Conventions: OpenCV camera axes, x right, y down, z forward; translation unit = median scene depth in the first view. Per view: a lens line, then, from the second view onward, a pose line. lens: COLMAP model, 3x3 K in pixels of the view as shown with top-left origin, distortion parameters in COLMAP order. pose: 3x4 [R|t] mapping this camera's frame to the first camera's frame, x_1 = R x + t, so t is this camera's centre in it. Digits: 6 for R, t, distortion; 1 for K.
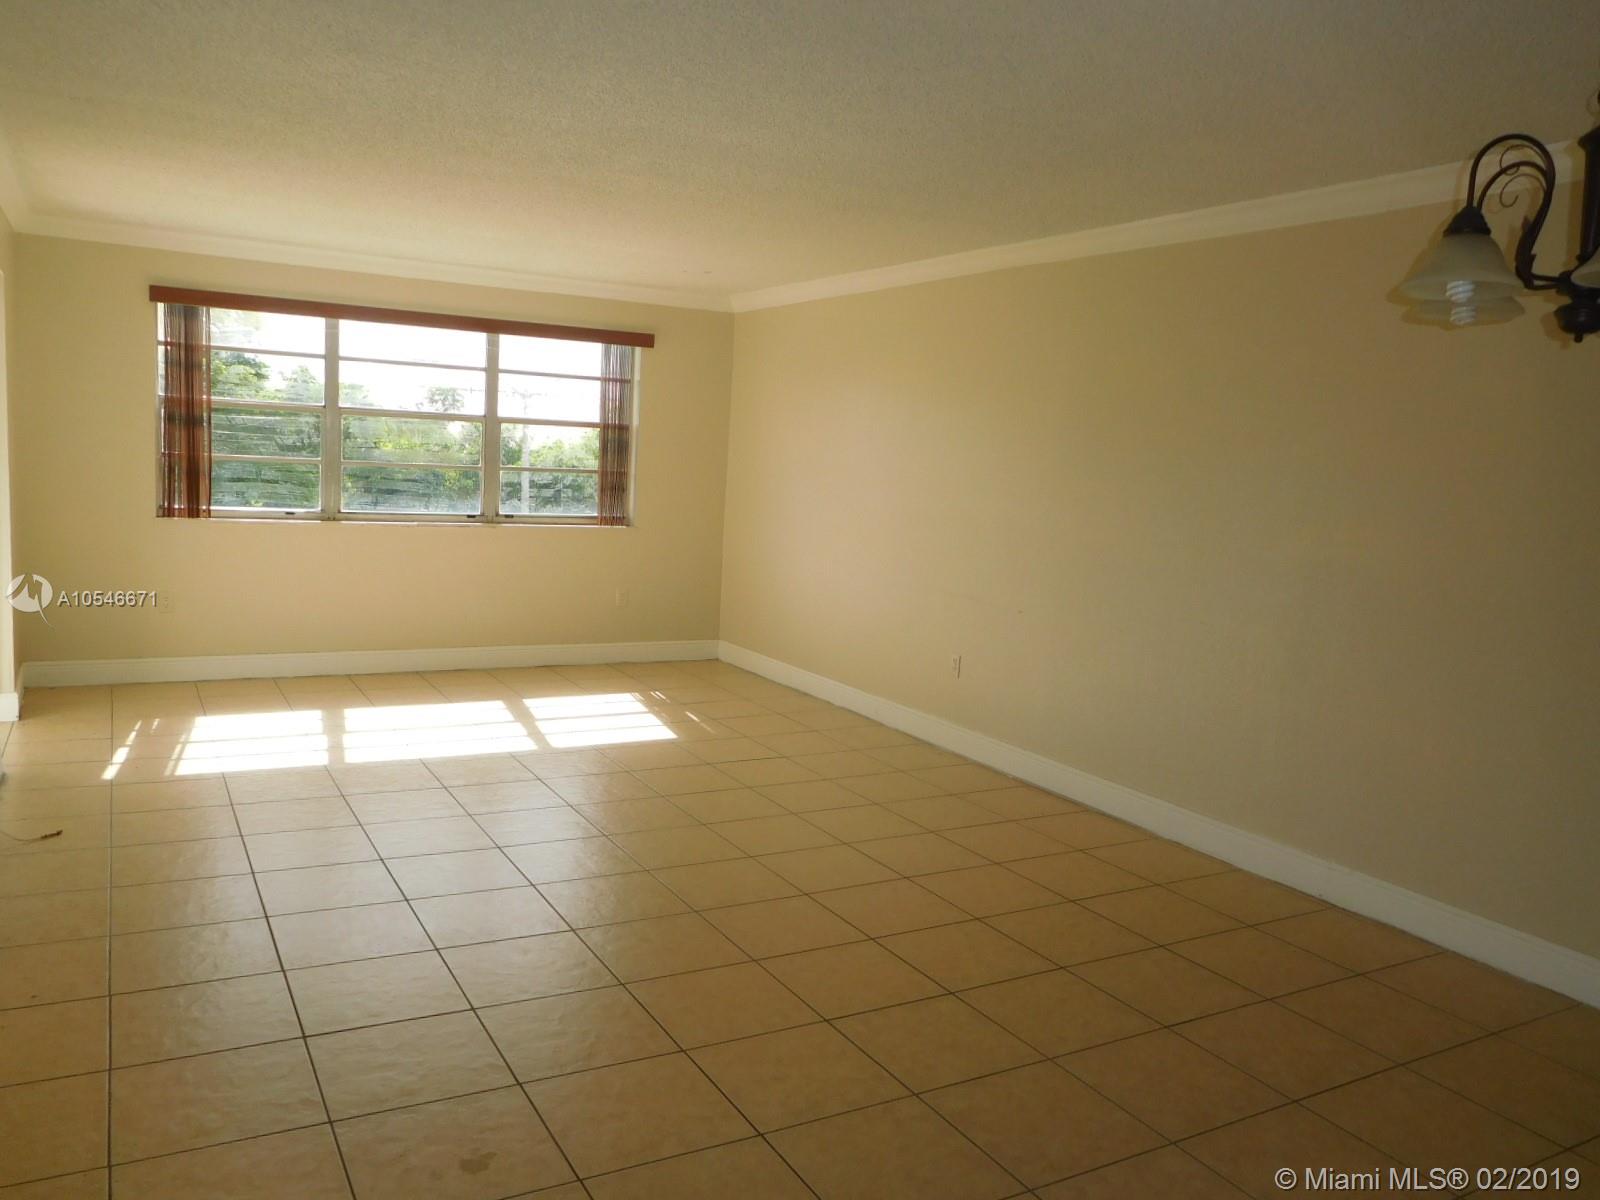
lens RADIAL K [[1210.7, 0, 789.7], [0, 1210.7, 583.1], [0, 0, 1]] dist [-0.007407, 0.002355]
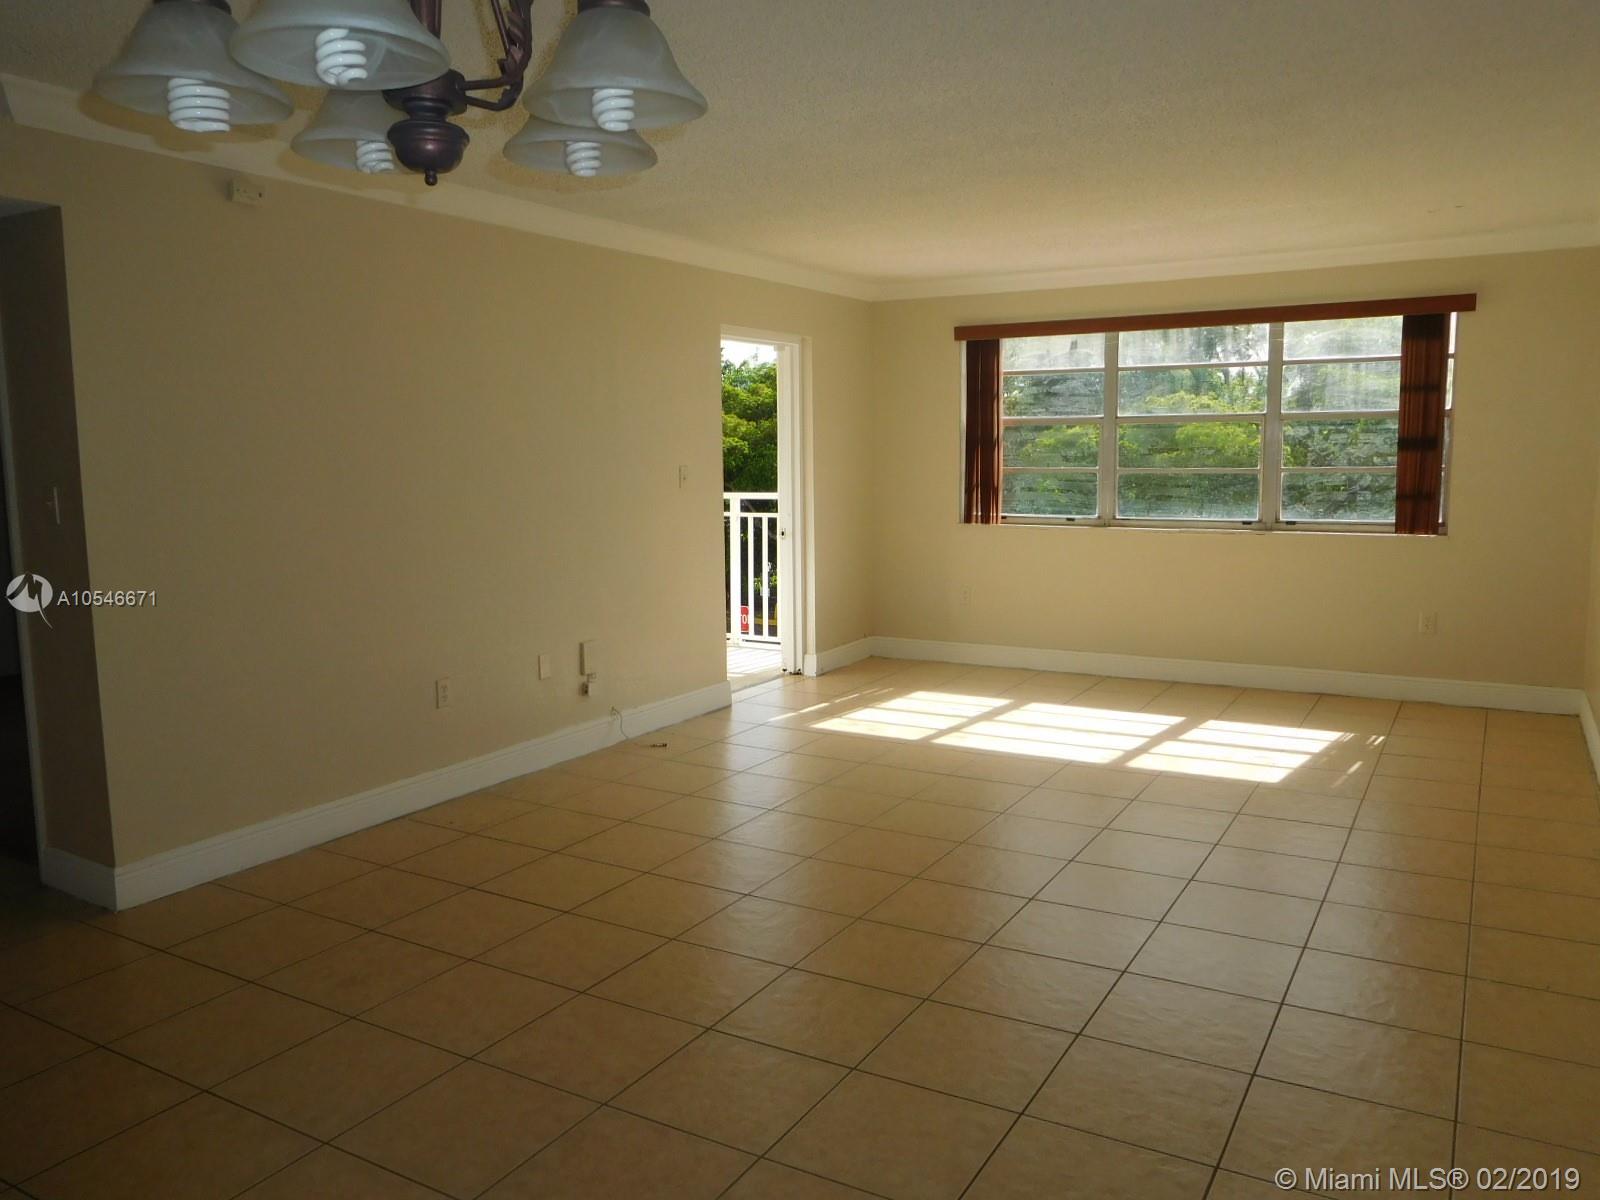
lens RADIAL K [[1210.7, 0, 785.1], [0, 1210.7, 596.4], [0, 0, 1]] dist [-0.007407, 0.002355]
pose [[0.514207, 0.049826, -0.856217, 0.356167], [-0.052037, 0.998284, 0.026843, -0.005196], [0.856086, 0.030752, 0.515918, 0.217248]]
